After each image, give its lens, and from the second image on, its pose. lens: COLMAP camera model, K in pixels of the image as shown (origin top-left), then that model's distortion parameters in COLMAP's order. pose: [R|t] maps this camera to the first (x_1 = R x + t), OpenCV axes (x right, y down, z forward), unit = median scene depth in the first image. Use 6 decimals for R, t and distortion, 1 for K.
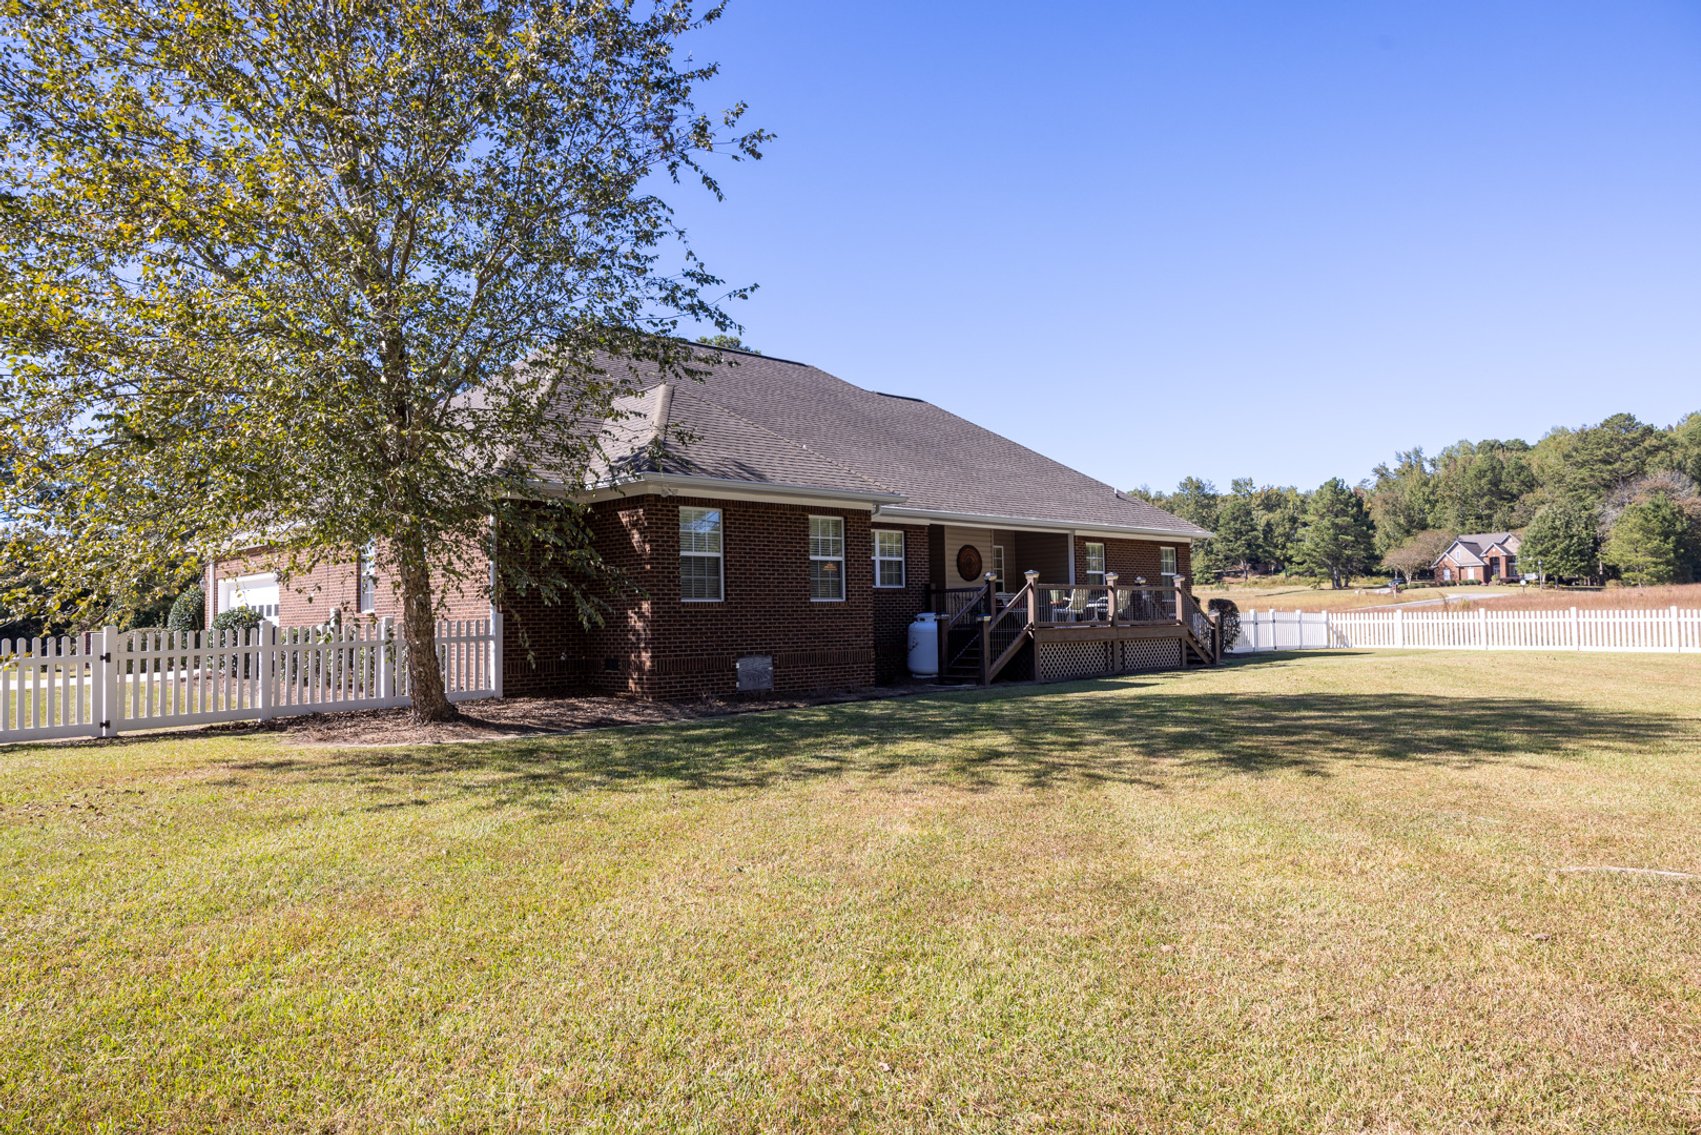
lens RADIAL K [[1171.8, 0, 850.5], [0, 1171.8, 567.5], [0, 0, 1]] dist [0.000272, 0.000502]
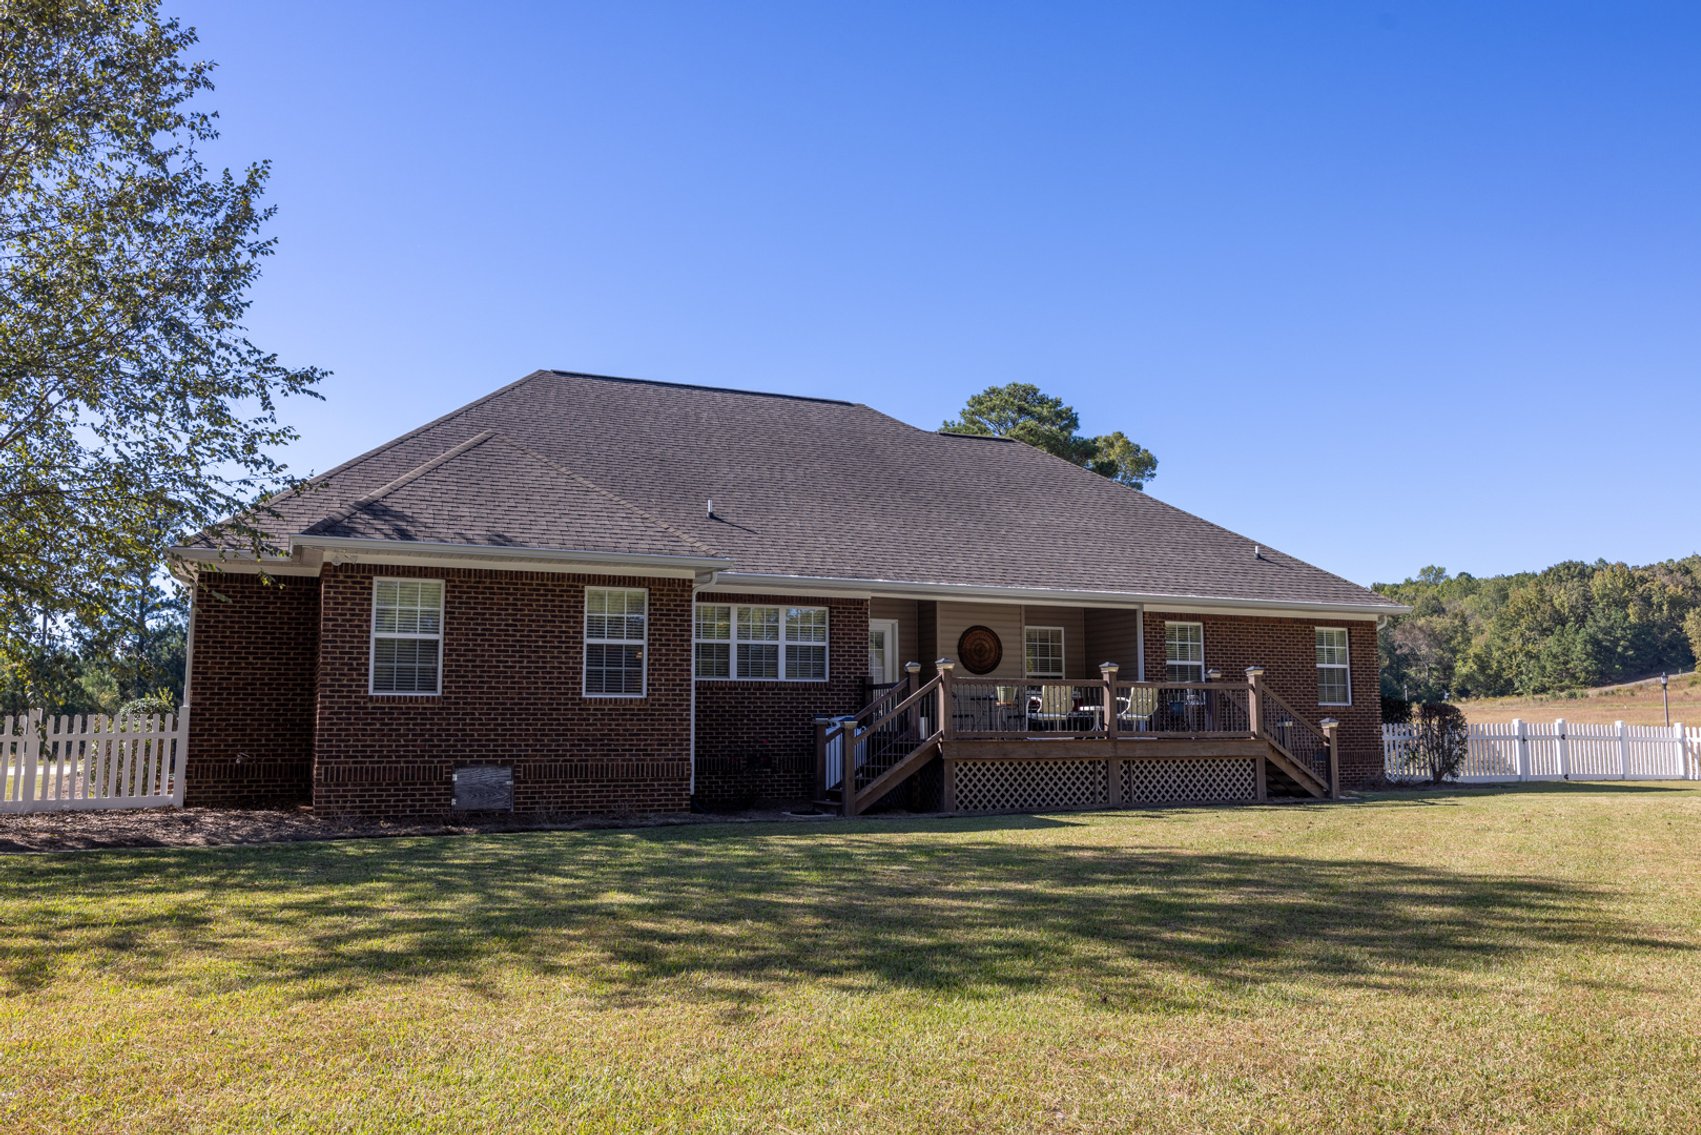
lens RADIAL K [[1260.7, 0, 850.5], [0, 1260.7, 567.5], [0, 0, 1]] dist [-0.013527, -0.003357]
pose [[0.923578, -0.029790, -0.382250, 0.383236], [-0.000023, 0.996973, -0.077753, 0.006965], [0.383409, 0.071820, 0.920782, 0.250611]]
